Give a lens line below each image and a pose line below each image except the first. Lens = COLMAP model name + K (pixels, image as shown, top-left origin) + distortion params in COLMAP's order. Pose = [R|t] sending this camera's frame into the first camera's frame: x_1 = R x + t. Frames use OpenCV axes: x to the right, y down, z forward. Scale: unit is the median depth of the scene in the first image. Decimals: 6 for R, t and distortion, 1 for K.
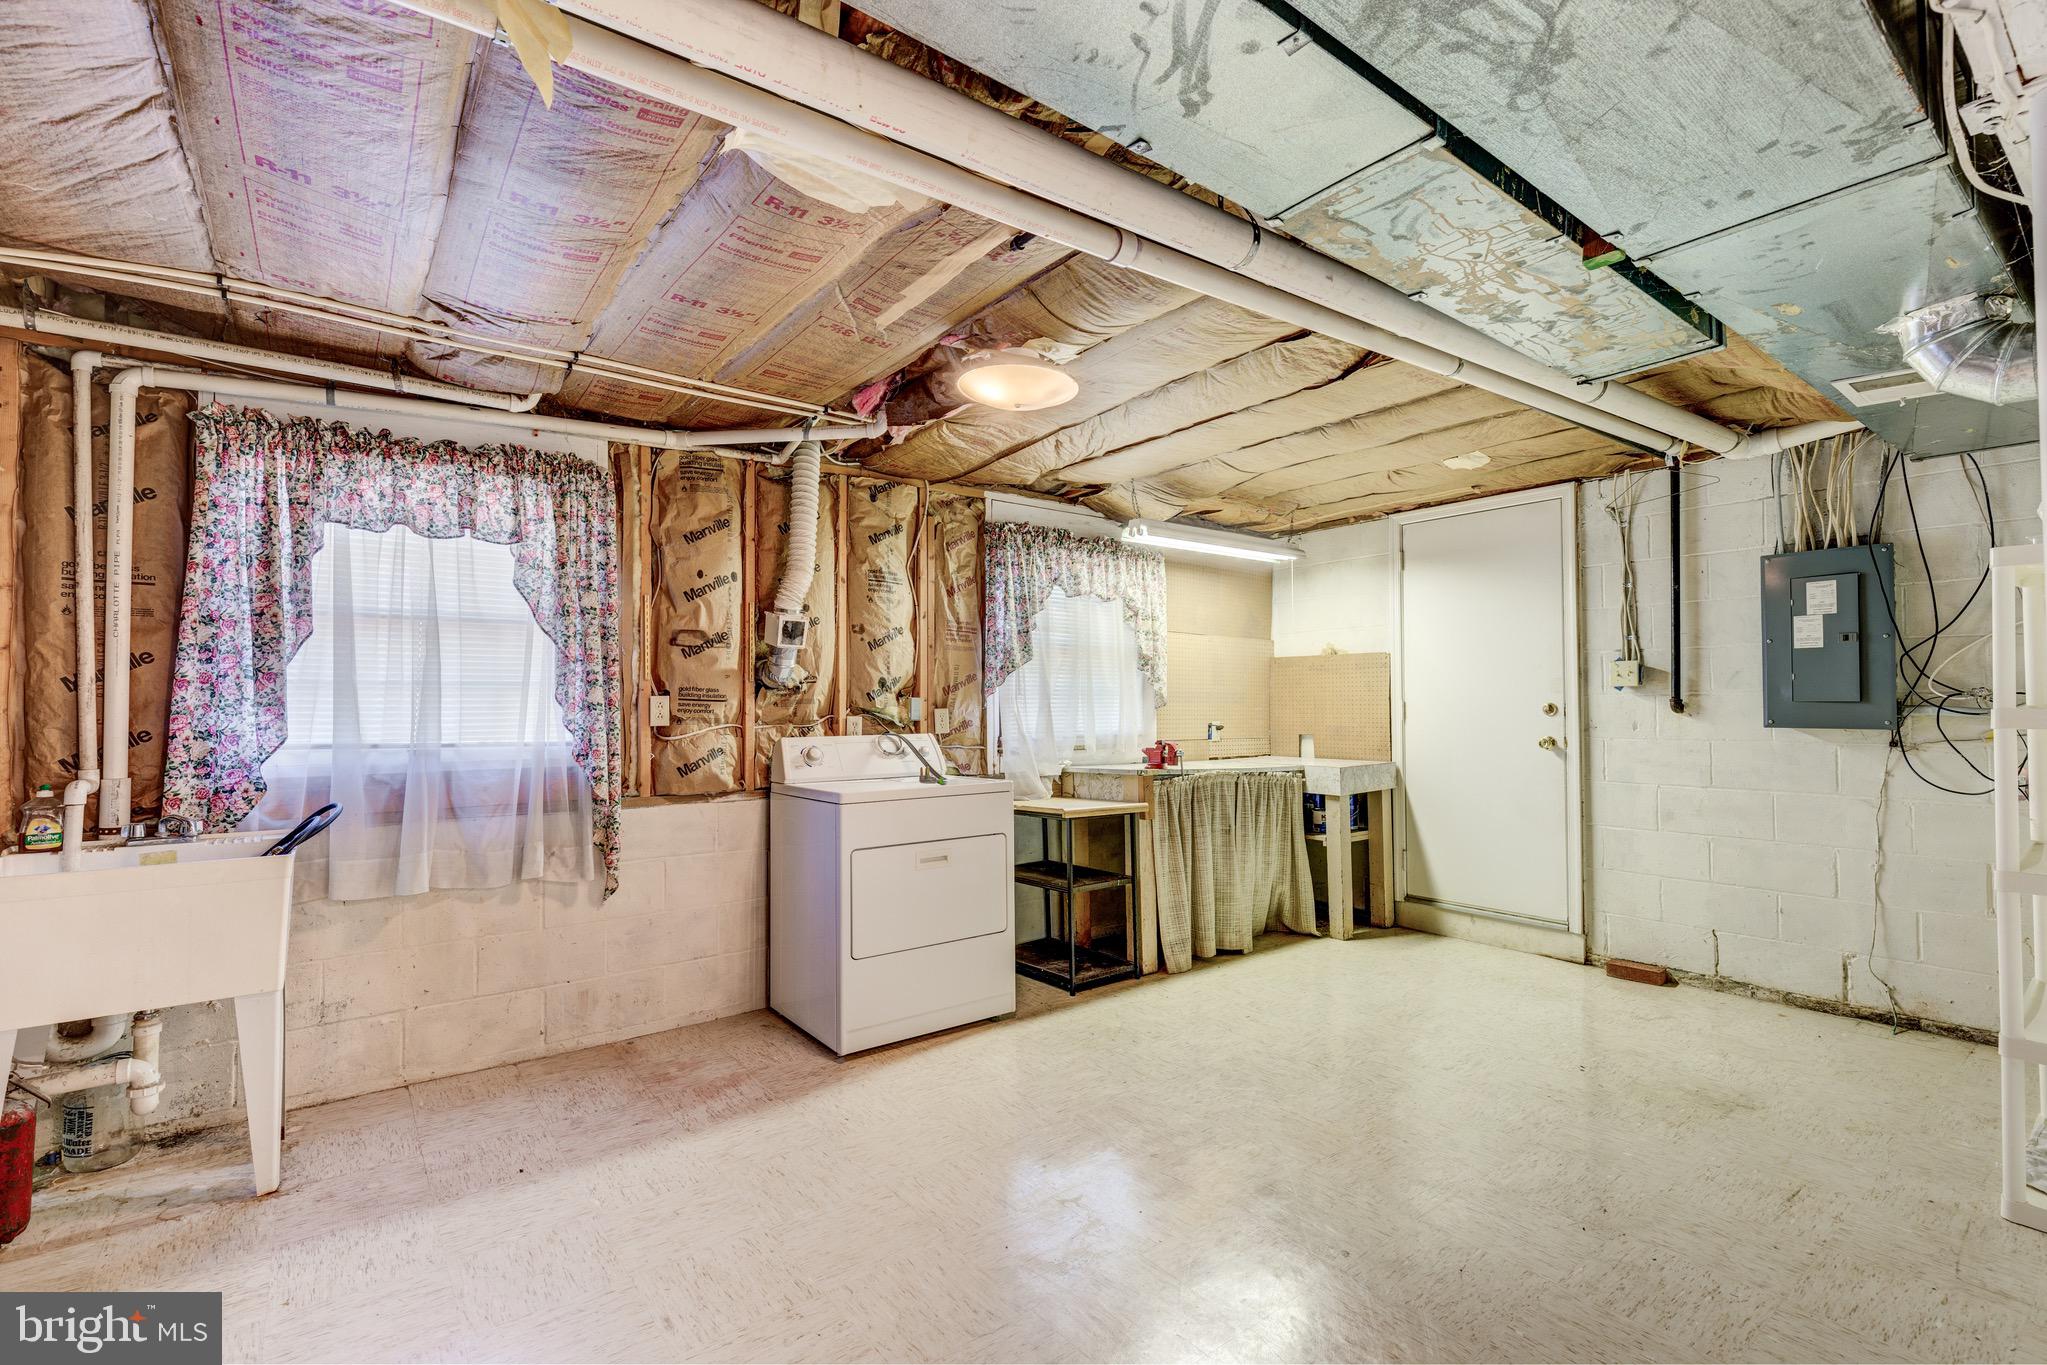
lens RADIAL K [[928.1, 0, 1036.5], [0, 928.1, 681.8], [0, 0, 1]] dist [0.002886, -0.000068]
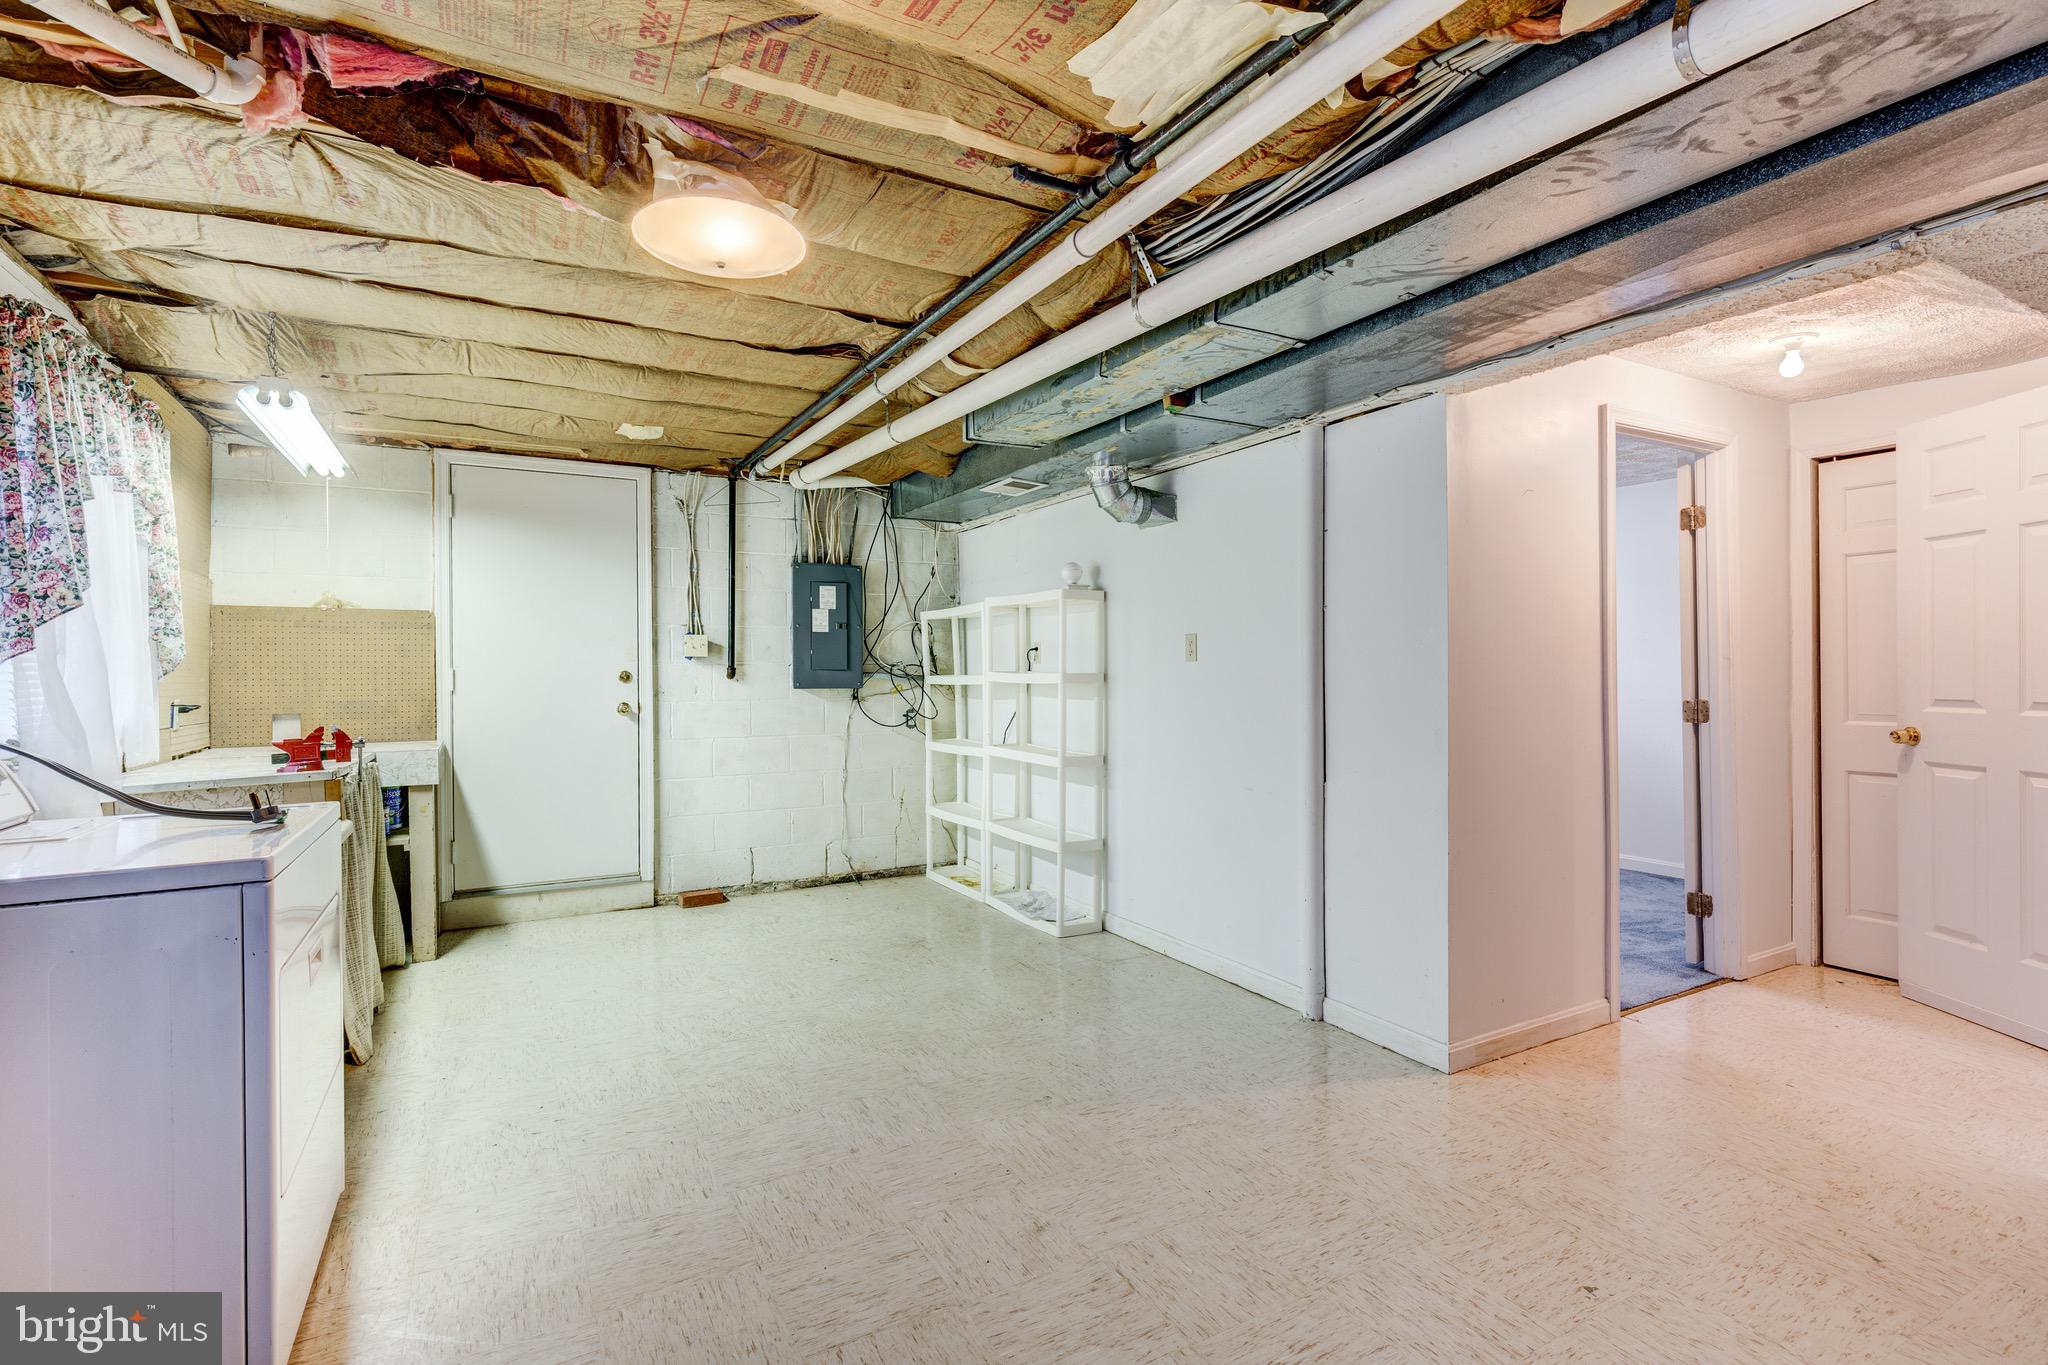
lens RADIAL K [[937.4, 0, 1023.2], [0, 937.4, 672.4], [0, 0, 1]] dist [0.002187, 0.000105]
pose [[0.151035, -0.000156, 0.988528, -0.493959], [-0.021359, 0.999766, 0.003421, 0.012483], [-0.988298, -0.021631, 0.150996, 0.439398]]
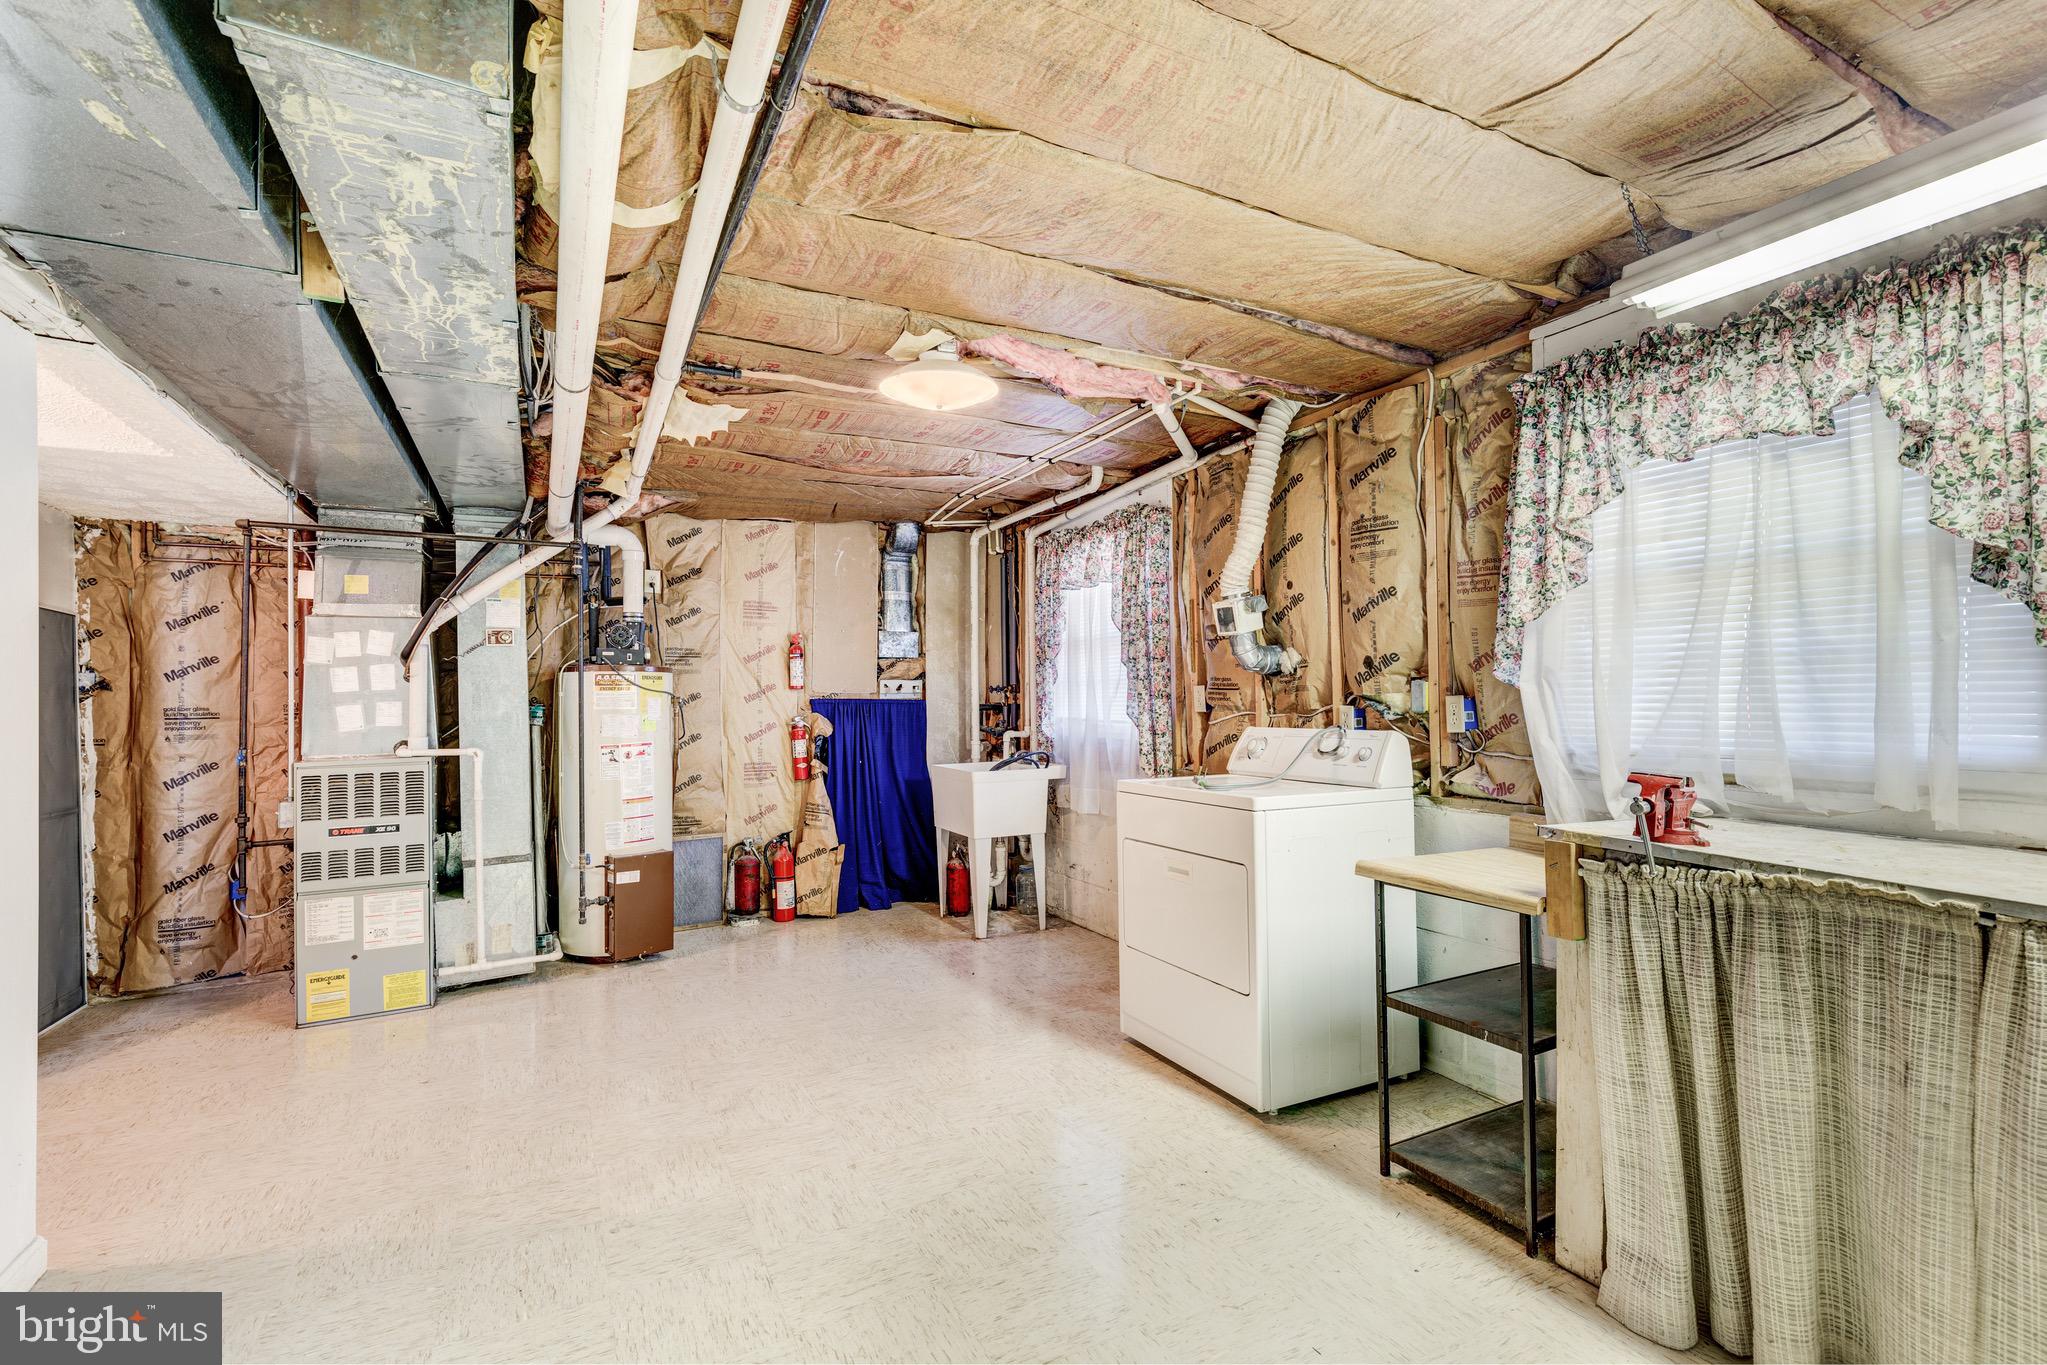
lens RADIAL K [[940.1, 0, 1001.9], [0, 940.1, 673.7], [0, 0, 1]] dist [0.002079, -0.000337]
pose [[-0.212408, -0.012969, -0.977095, 0.671652], [0.044549, 0.998744, -0.022941, 0.014513], [0.976165, -0.048402, -0.211564, 0.873136]]
